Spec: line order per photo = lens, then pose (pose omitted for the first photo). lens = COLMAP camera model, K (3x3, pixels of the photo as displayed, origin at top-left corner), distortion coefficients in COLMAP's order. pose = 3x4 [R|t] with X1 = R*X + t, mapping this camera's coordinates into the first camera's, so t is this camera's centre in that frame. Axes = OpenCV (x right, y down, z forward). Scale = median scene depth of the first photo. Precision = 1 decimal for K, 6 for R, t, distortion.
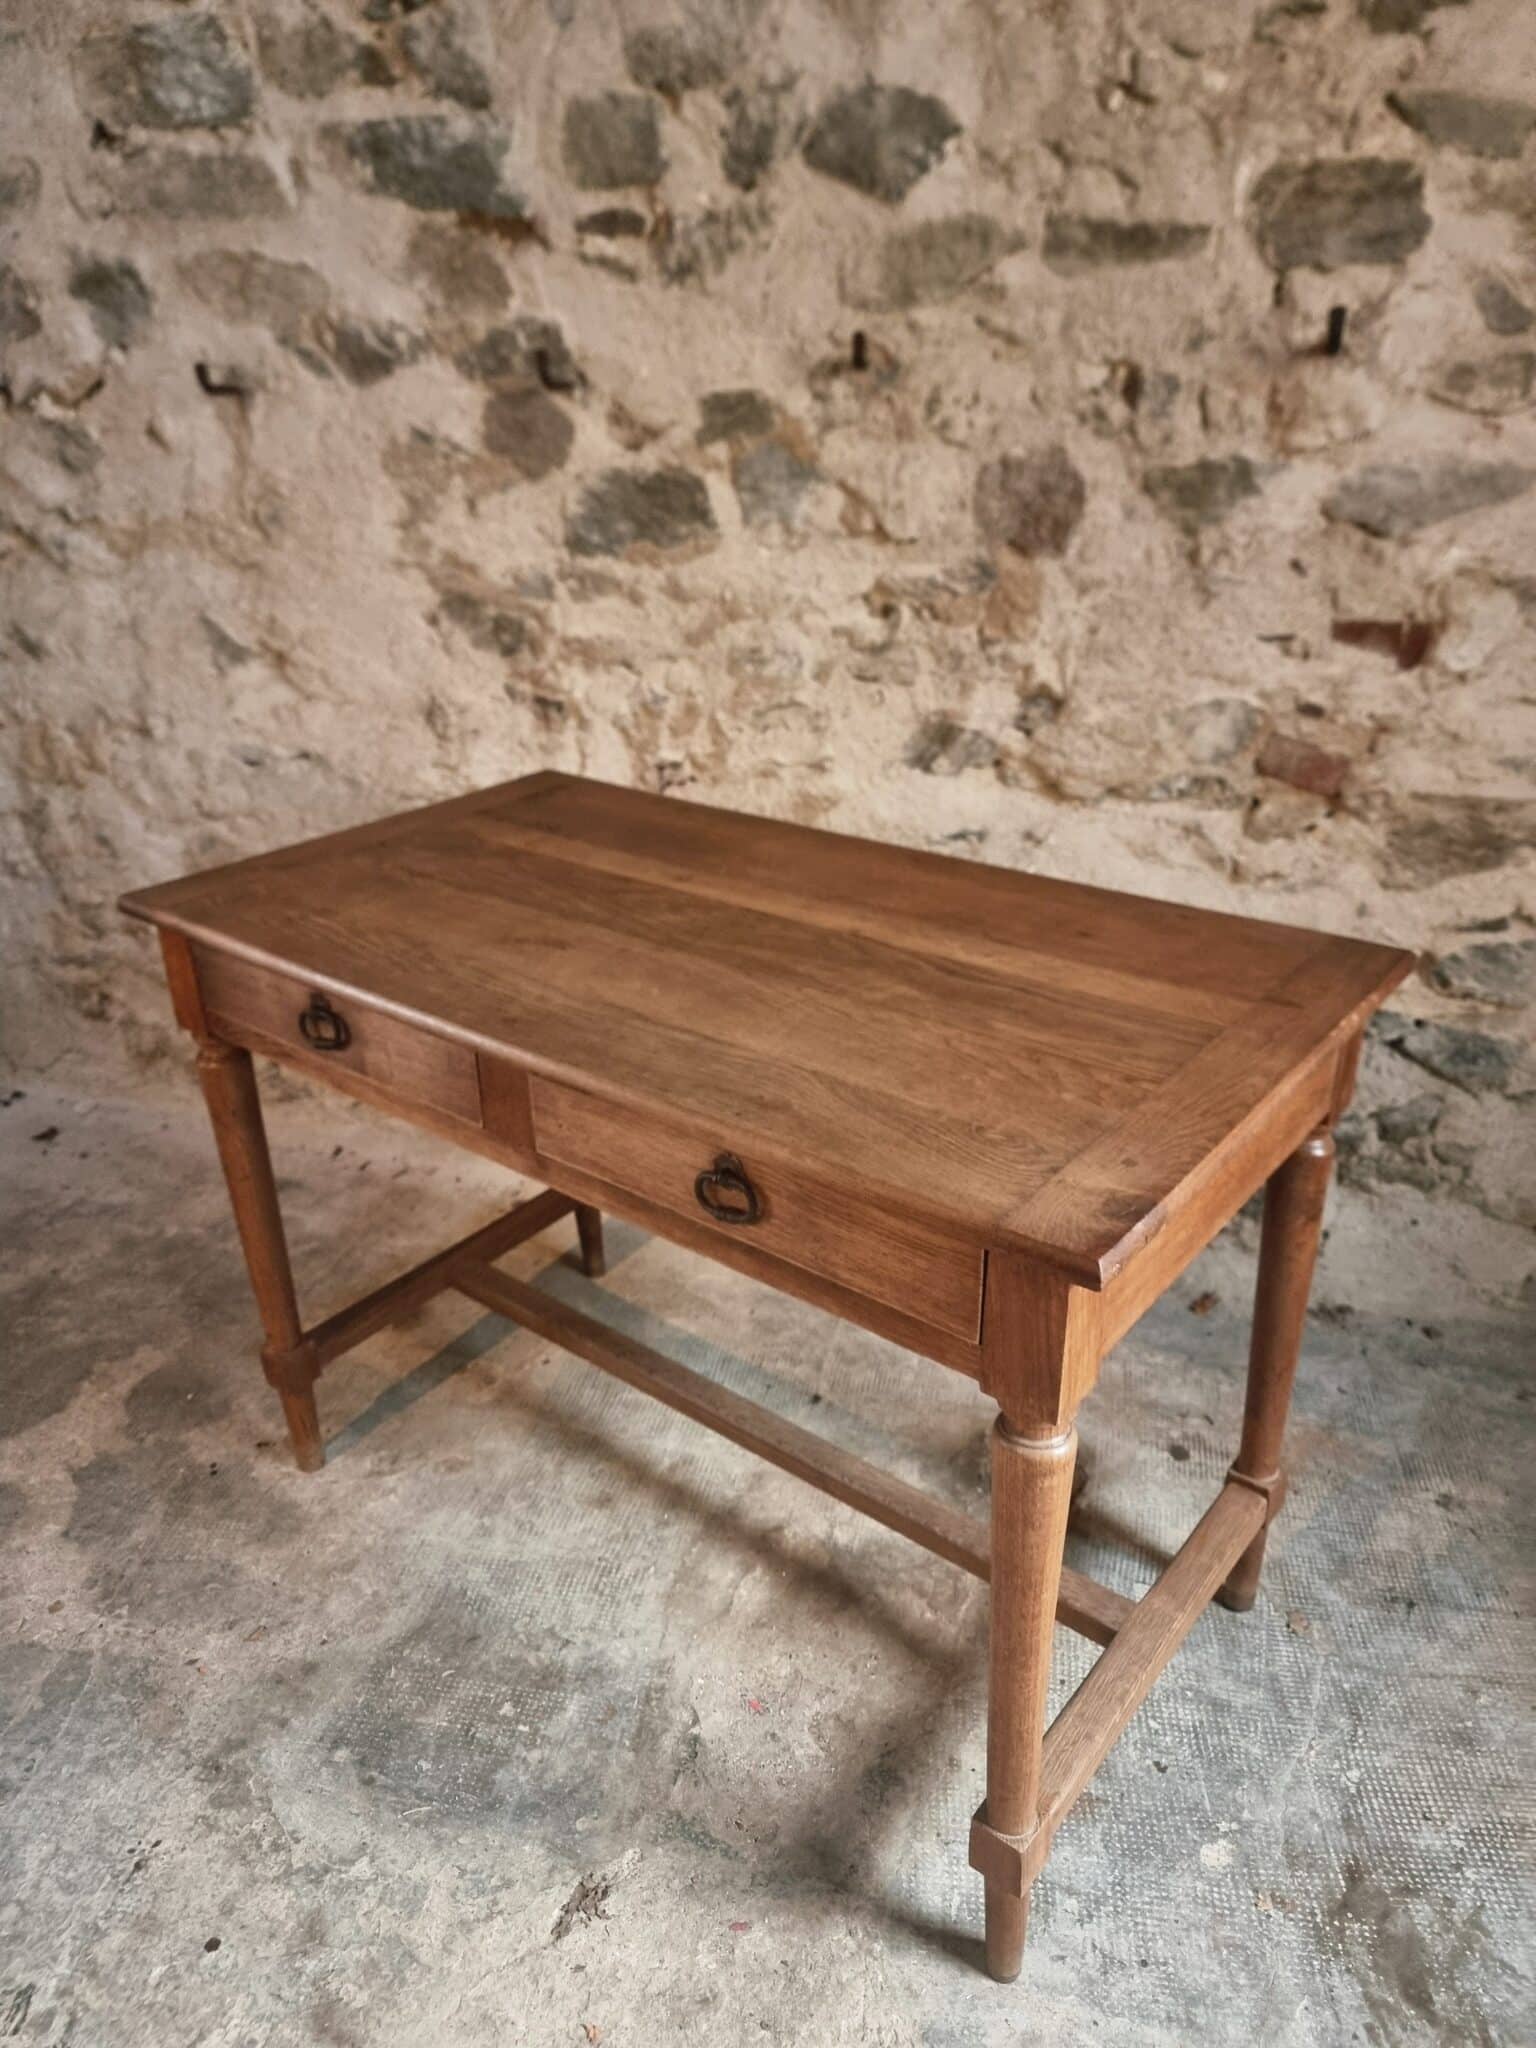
lens RADIAL K [[1436.5, 0, 756.9], [0, 1436.5, 1028.8], [0, 0, 1]] dist [0.053053, -0.055951]
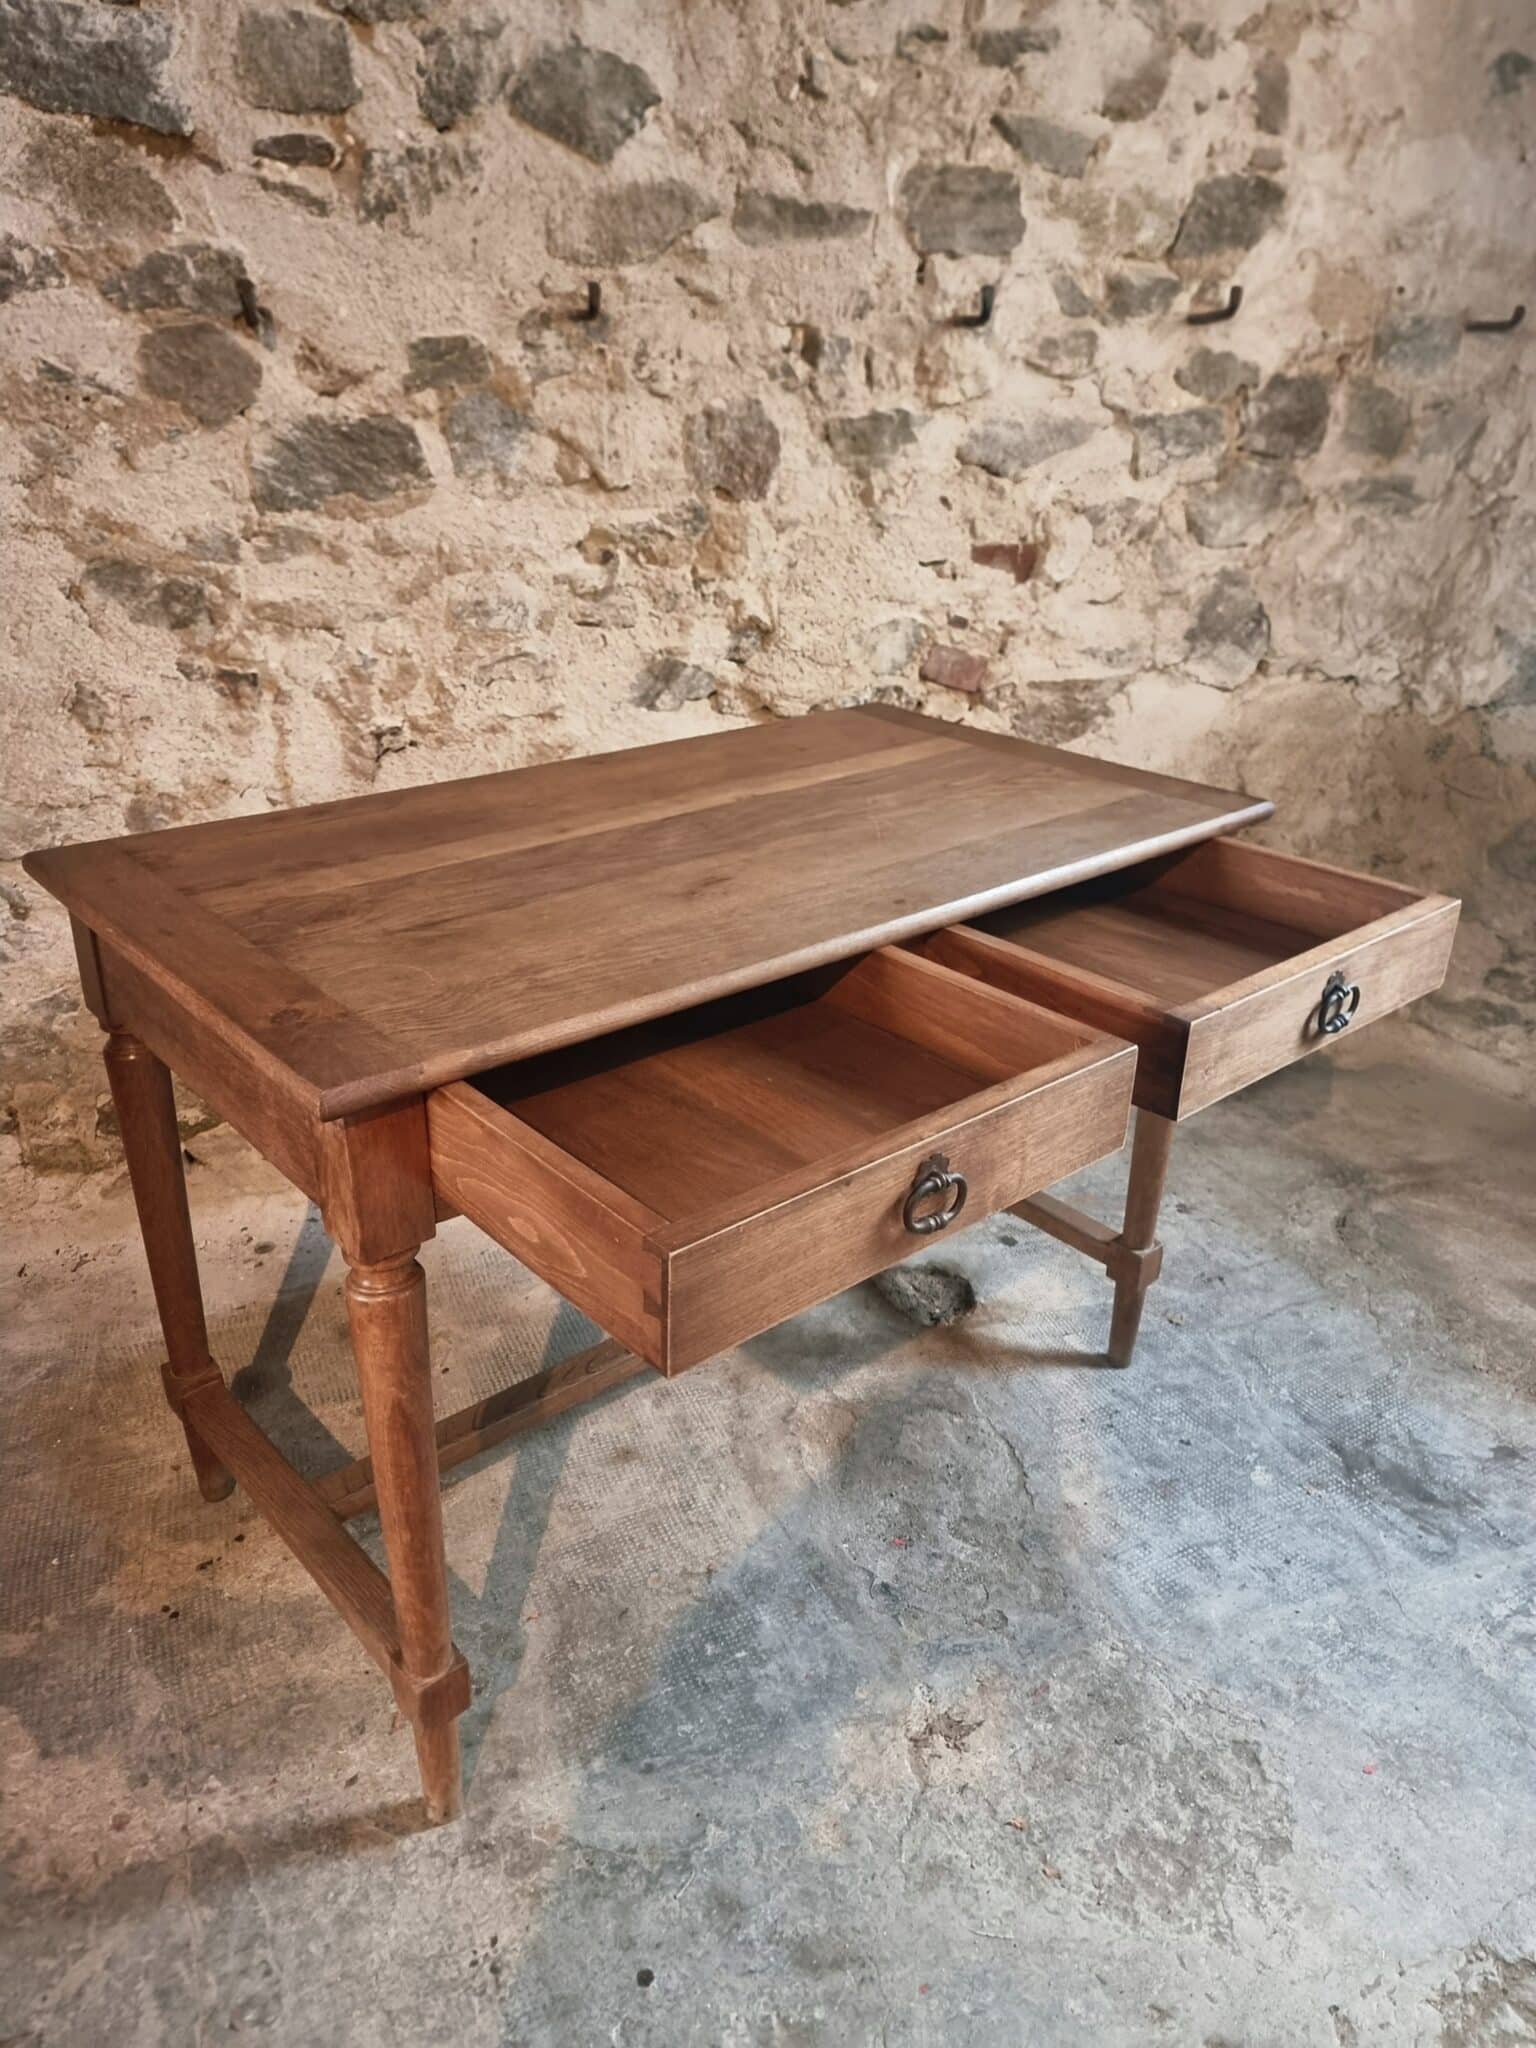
lens RADIAL K [[1432.8, 0, 755.7], [0, 1432.8, 1013.9], [0, 0, 1]] dist [0.062129, -0.061536]
pose [[0.811135, -0.209880, 0.545903, -0.478890], [0.218669, 0.974530, 0.049761, 0.004386], [-0.542442, 0.079009, 0.836370, 0.100106]]
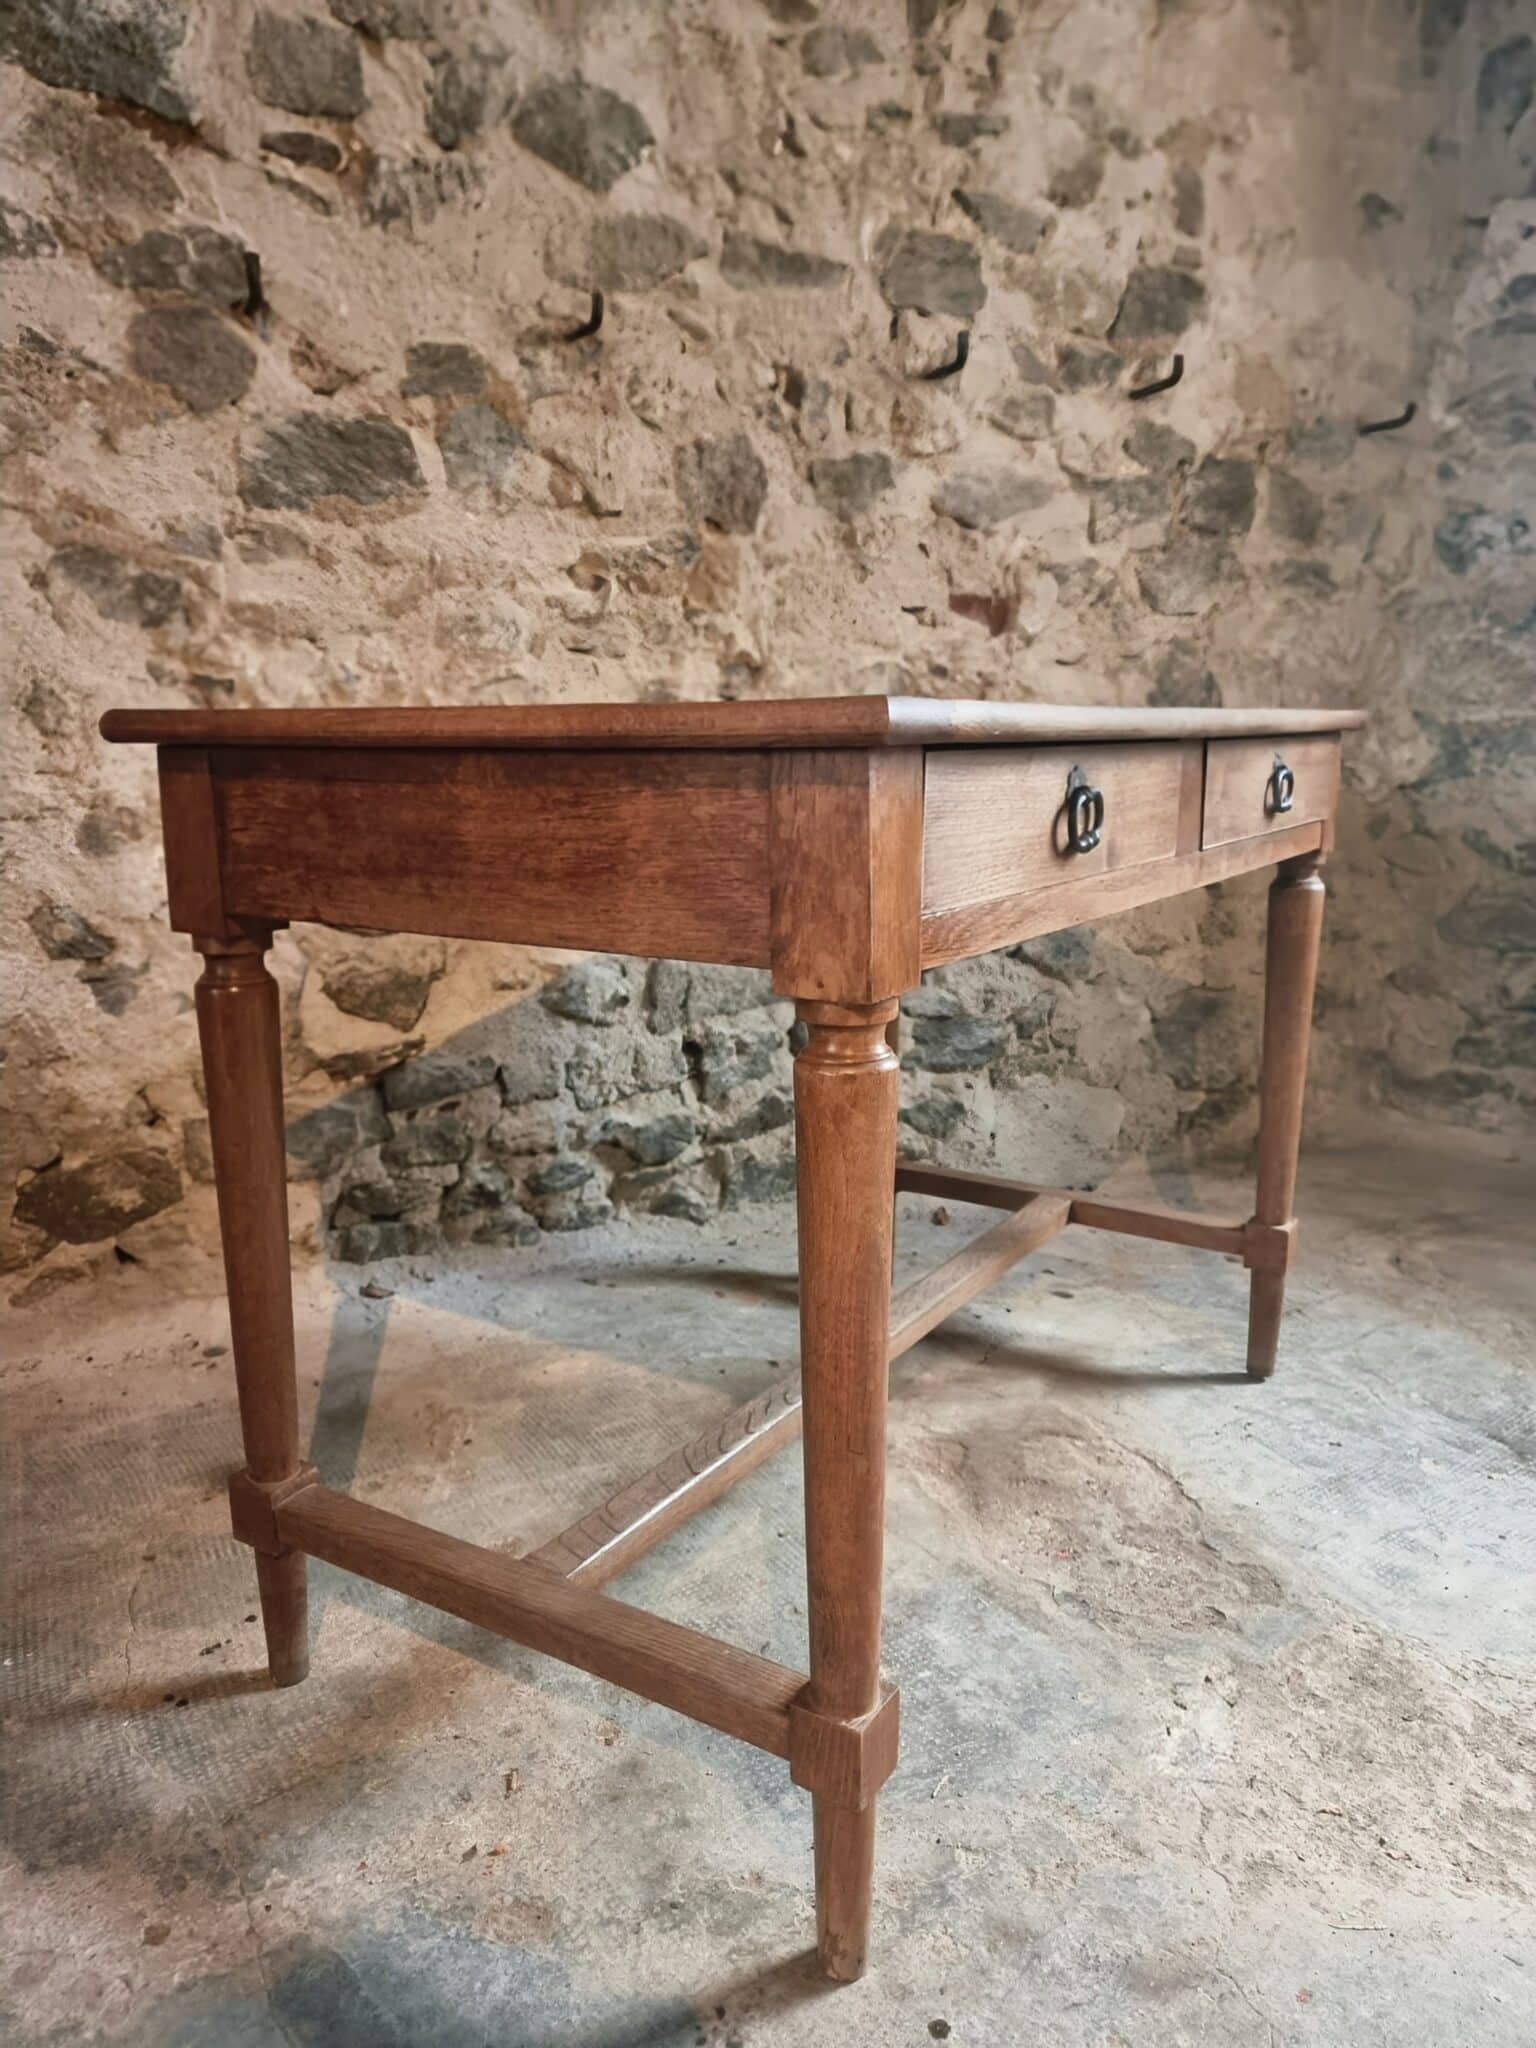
lens RADIAL K [[1441.0, 0, 735.4], [0, 1441.0, 1032.6], [0, 0, 1]] dist [0.052741, -0.056642]
pose [[0.728623, -0.118709, 0.674549, -0.582897], [0.275474, 0.952487, -0.129936, 0.175365], [-0.627075, 0.280495, 0.726705, 0.304591]]
